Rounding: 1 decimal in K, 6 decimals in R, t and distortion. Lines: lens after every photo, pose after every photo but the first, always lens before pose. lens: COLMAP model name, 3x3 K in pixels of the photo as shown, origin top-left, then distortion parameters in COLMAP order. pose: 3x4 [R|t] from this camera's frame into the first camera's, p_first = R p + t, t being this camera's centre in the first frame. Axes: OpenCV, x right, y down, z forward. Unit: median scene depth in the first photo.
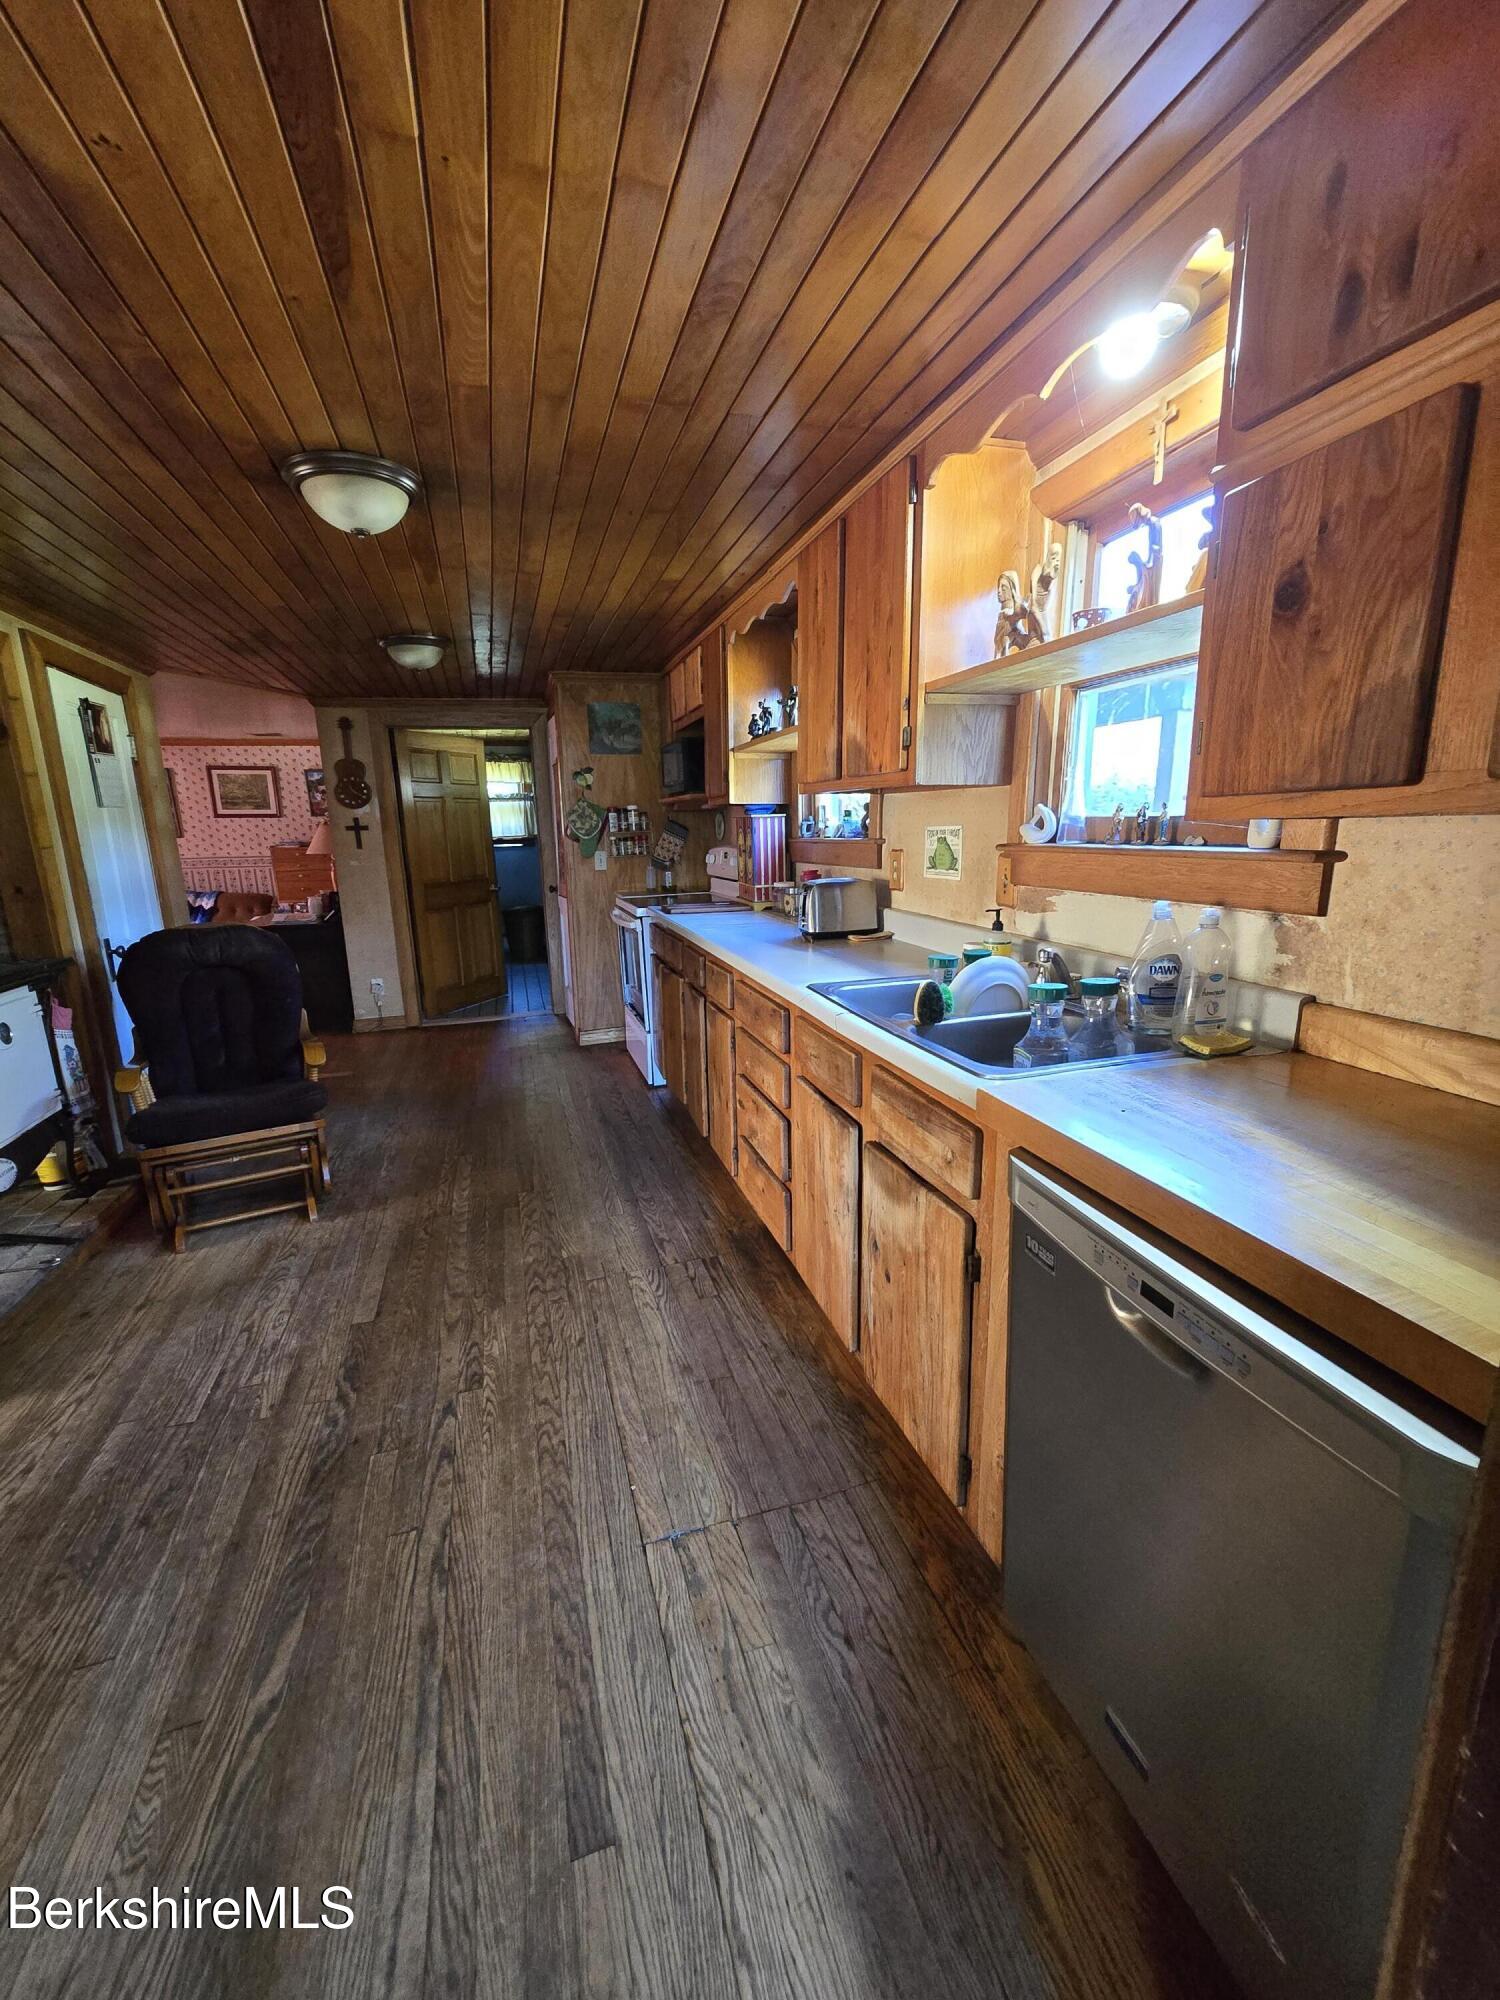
lens RADIAL K [[801.6, 0, 750.5], [0, 801.6, 998.9], [0, 0, 1]] dist [-0.000305, -0.000043]
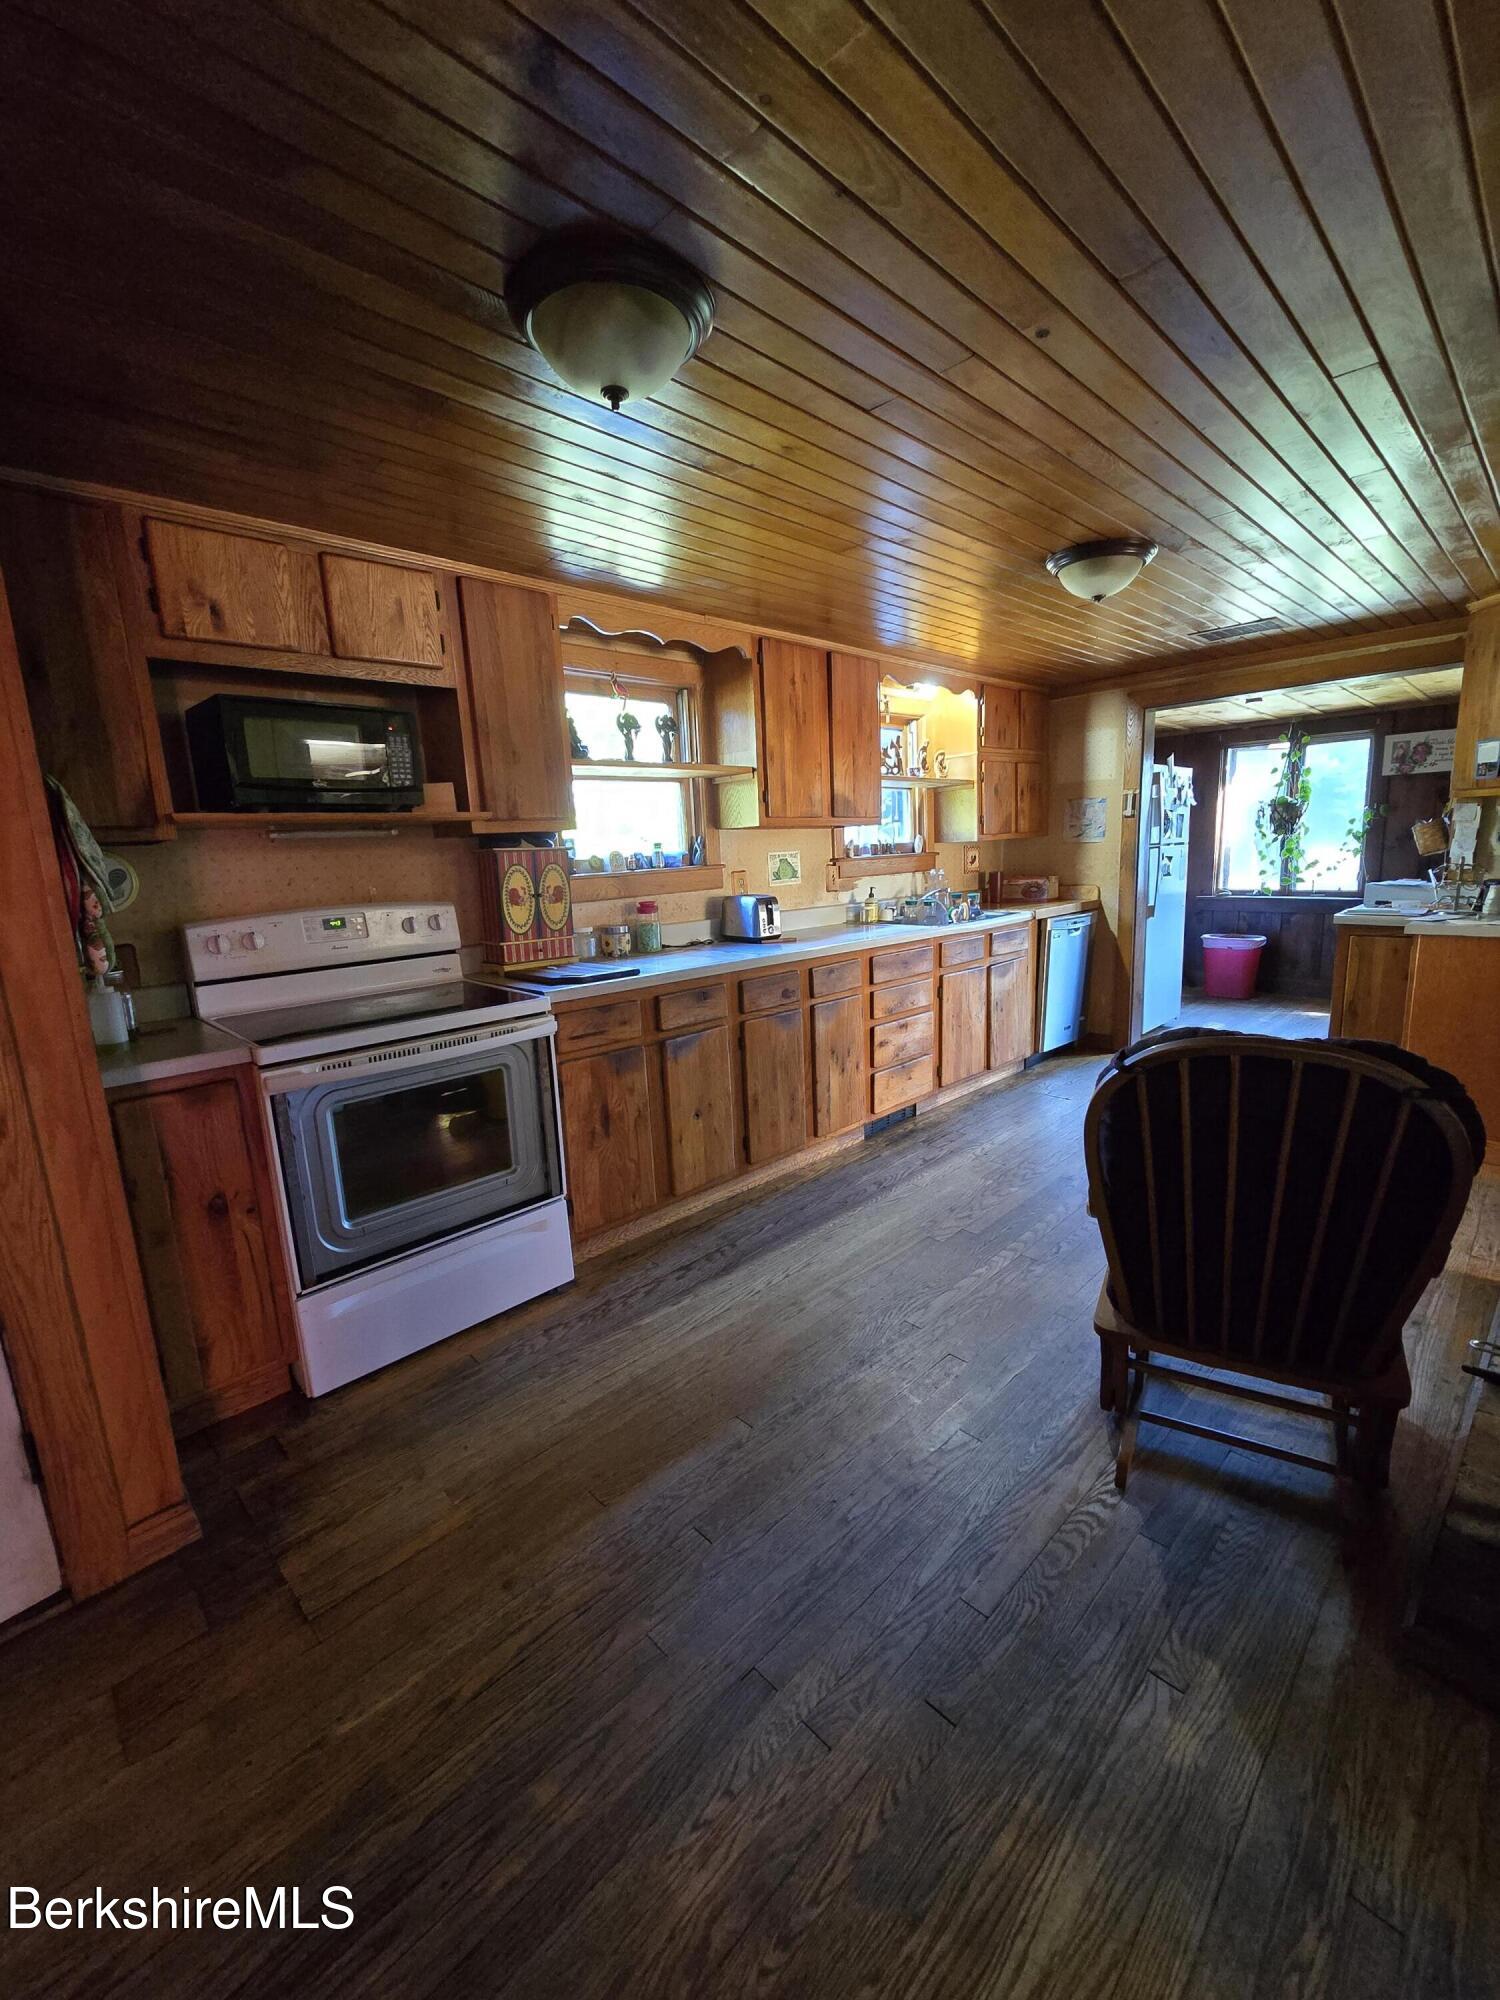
lens RADIAL K [[801.6, 0, 751.2], [0, 801.6, 1000.7], [0, 0, 1]] dist [-0.000305, -0.000043]
pose [[-0.437236, -0.127845, 0.890214, -1.168656], [0.243594, 0.936009, 0.254065, -0.356962], [-0.865729, 0.327937, -0.378115, 1.742921]]
